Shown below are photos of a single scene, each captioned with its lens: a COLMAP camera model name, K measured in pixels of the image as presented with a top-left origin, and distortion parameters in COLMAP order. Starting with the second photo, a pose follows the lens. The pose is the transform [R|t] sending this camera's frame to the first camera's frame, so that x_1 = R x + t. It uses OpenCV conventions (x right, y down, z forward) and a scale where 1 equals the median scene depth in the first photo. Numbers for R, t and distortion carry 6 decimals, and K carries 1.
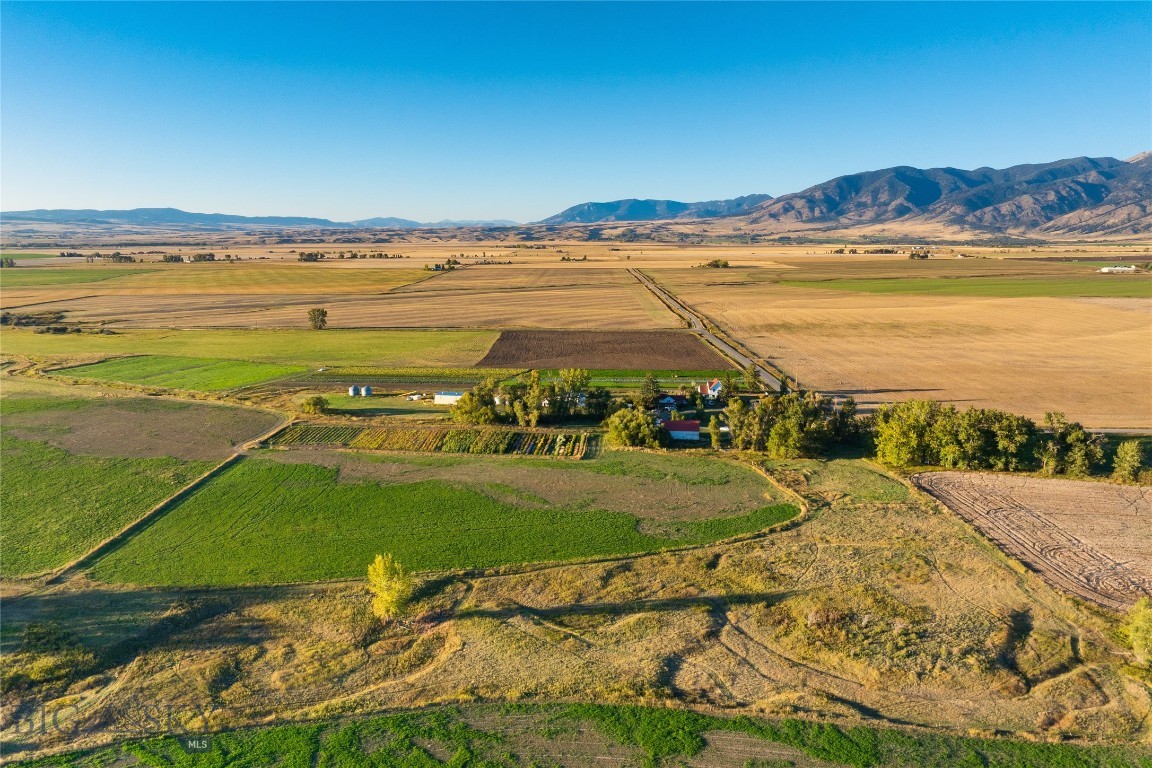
lens RADIAL K [[817.1, 0, 594.7], [0, 817.1, 431.1], [0, 0, 1]] dist [-0.031131, -0.014353]
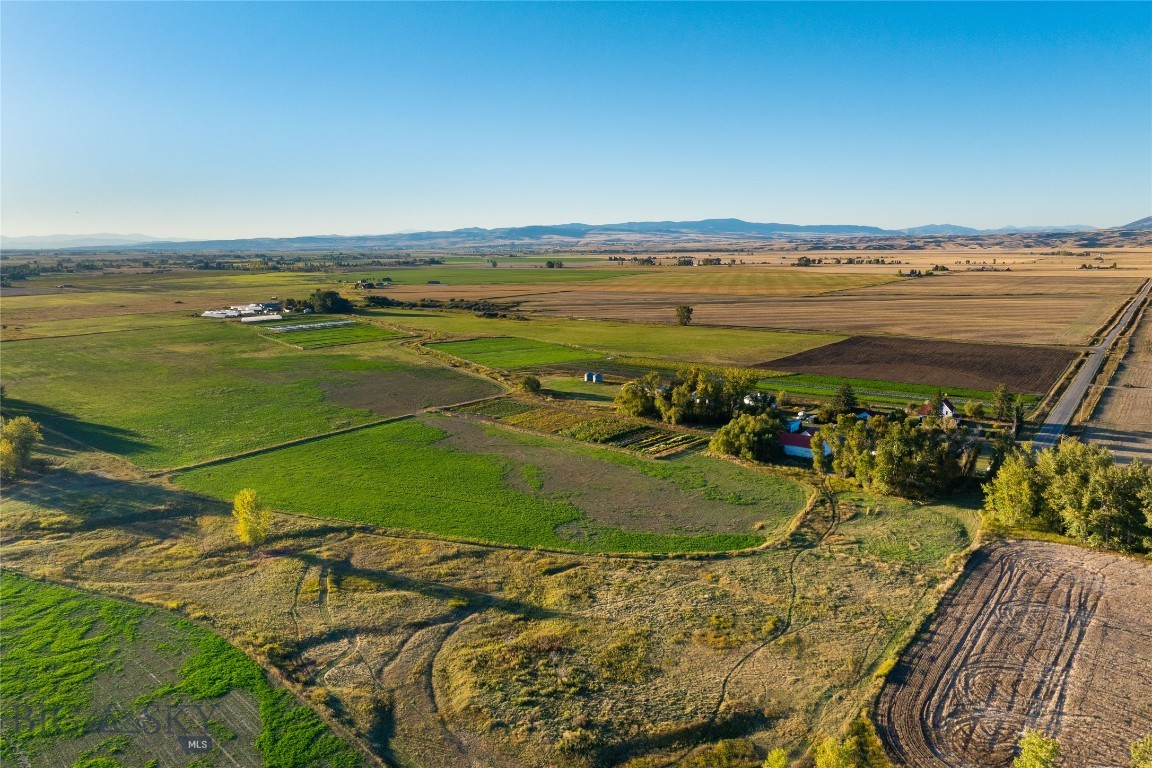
lens RADIAL K [[817.1, 0, 597.1], [0, 817.1, 417.4], [0, 0, 1]] dist [-0.031131, -0.014353]
pose [[0.807786, 0.109219, -0.579270, 0.553729], [-0.123680, 0.992215, 0.014607, -0.021824], [0.576355, 0.059845, 0.815005, 0.213584]]
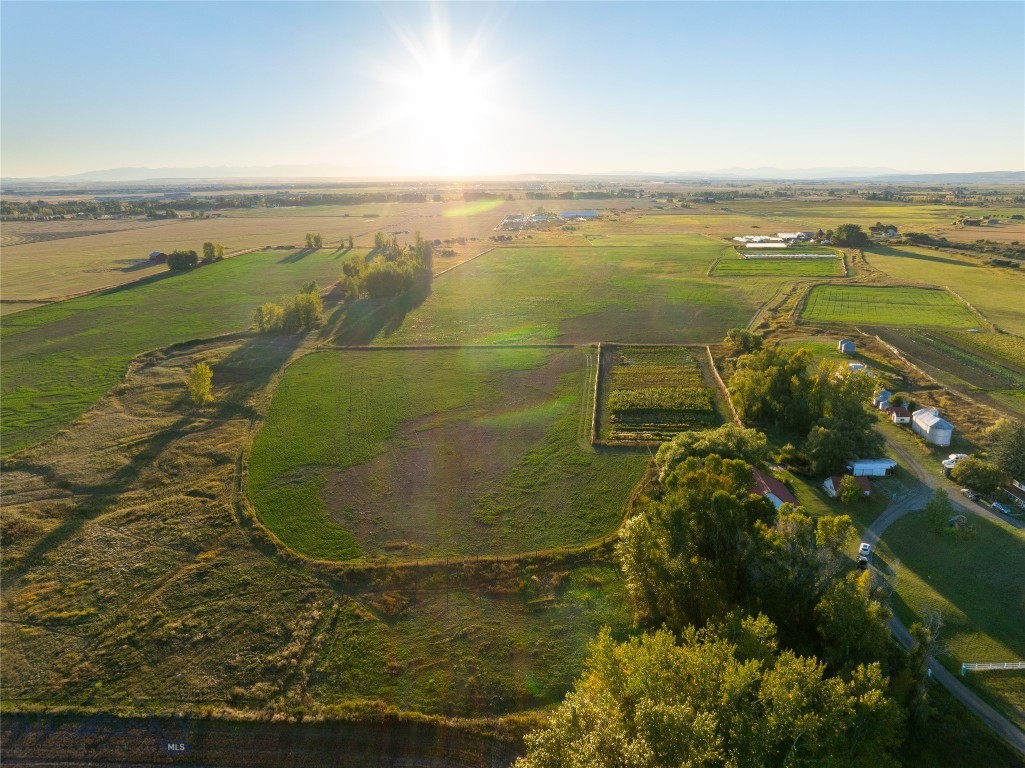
lens RADIAL K [[726.1, 0, 512.5], [0, 726.1, 378.4], [0, 0, 1]] dist [-0.043598, 0.011176]
pose [[-0.027379, 0.253556, -0.966933, 0.735711], [-0.222459, 0.941493, 0.253184, -0.211076], [0.974558, 0.222035, 0.030629, 1.043448]]
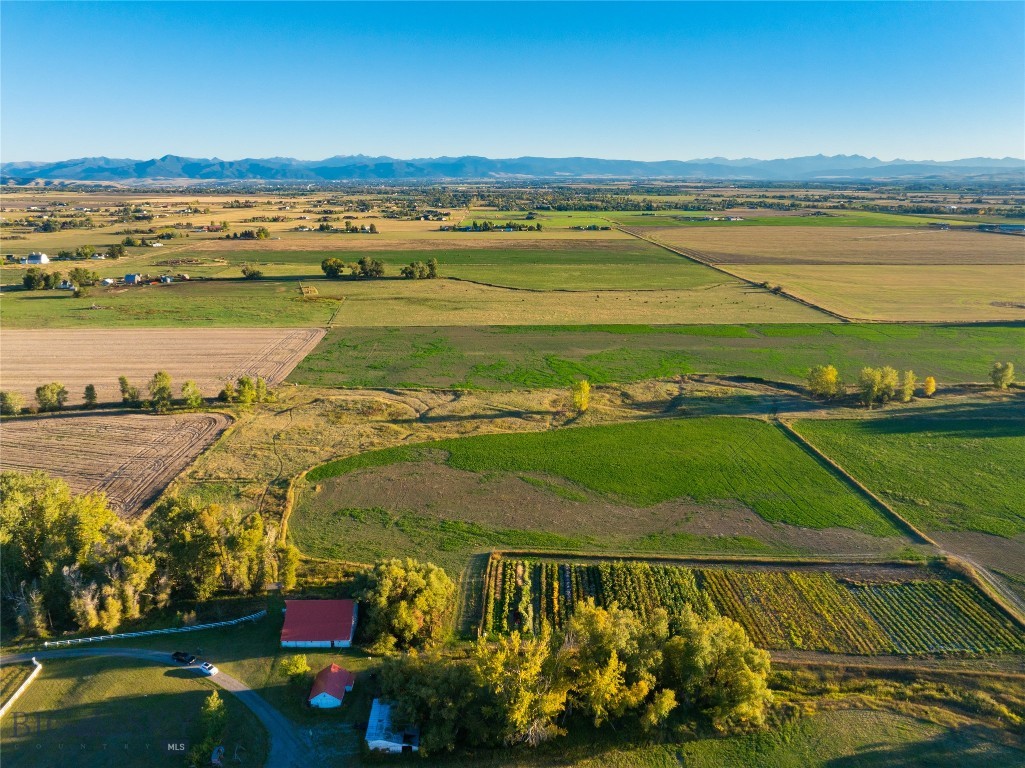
lens RADIAL K [[726.1, 0, 519.2], [0, 726.1, 381.7], [0, 0, 1]] dist [-0.043598, 0.011176]
pose [[-0.999667, -0.000230, -0.025801, -0.028539], [-0.012695, 0.874952, 0.484043, -0.509718], [0.022463, 0.484210, -0.874664, 1.775331]]
